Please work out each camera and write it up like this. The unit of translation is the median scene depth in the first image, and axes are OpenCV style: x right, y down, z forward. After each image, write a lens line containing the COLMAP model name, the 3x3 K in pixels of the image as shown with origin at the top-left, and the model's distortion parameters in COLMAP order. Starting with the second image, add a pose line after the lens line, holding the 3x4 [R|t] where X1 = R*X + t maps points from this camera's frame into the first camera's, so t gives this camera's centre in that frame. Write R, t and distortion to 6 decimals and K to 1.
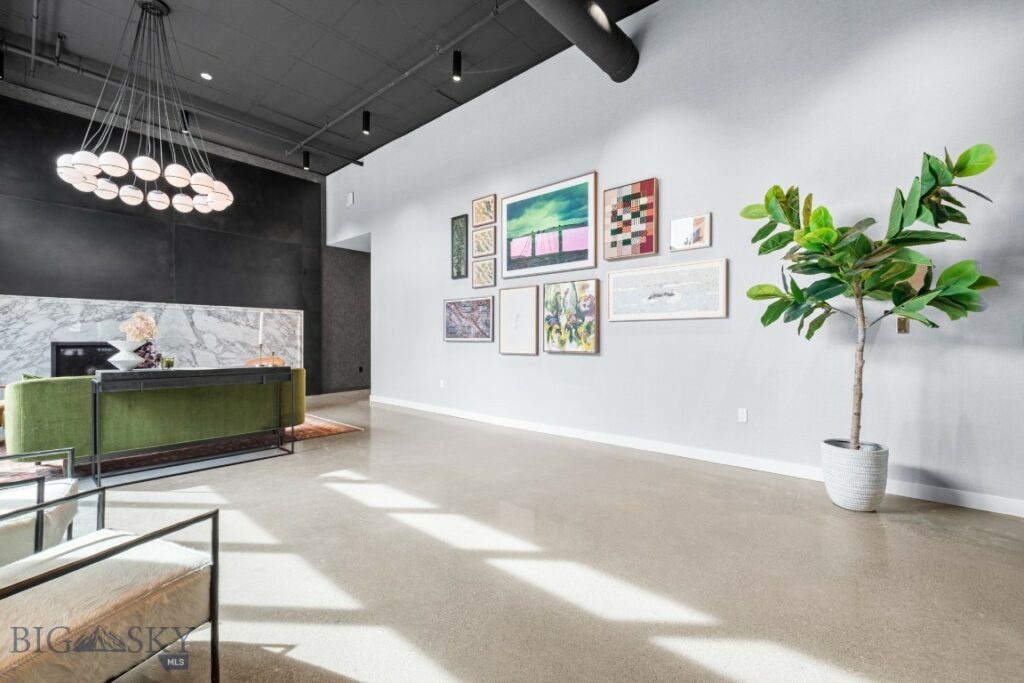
lens RADIAL K [[433.4, 0, 508.7], [0, 433.4, 342.1], [0, 0, 1]] dist [0.000689, -0.000052]
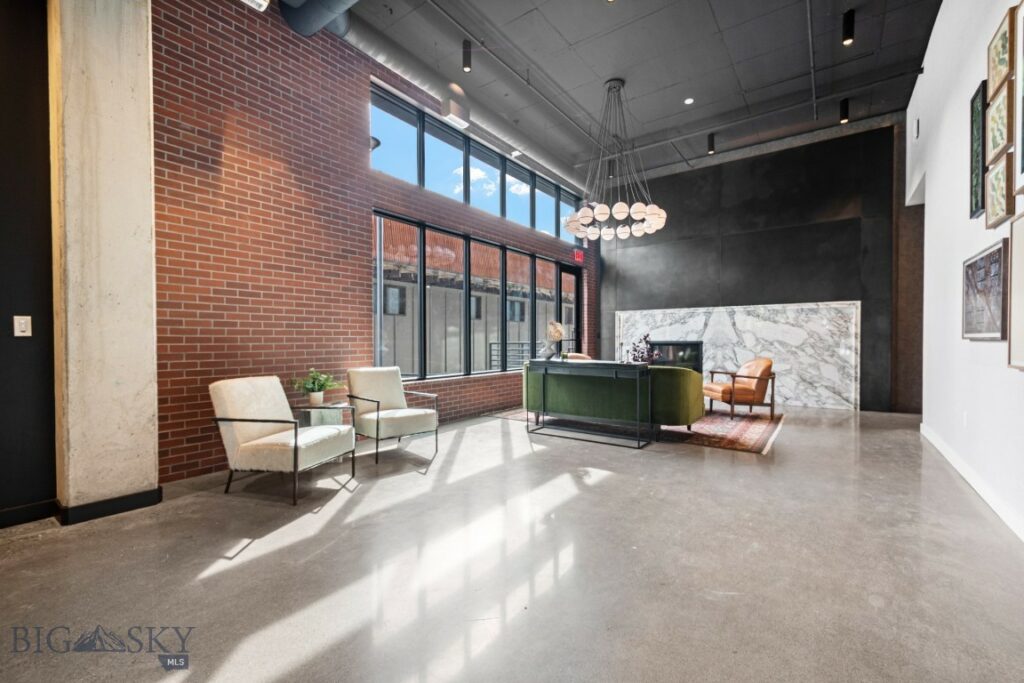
lens RADIAL K [[433.4, 0, 508.2], [0, 433.4, 340.7], [0, 0, 1]] dist [0.000689, -0.000052]
pose [[0.075862, -0.000316, -0.997118, 0.296900], [-0.001848, 0.999998, -0.000457, 0.000612], [0.997117, 0.001877, 0.075861, 0.360964]]
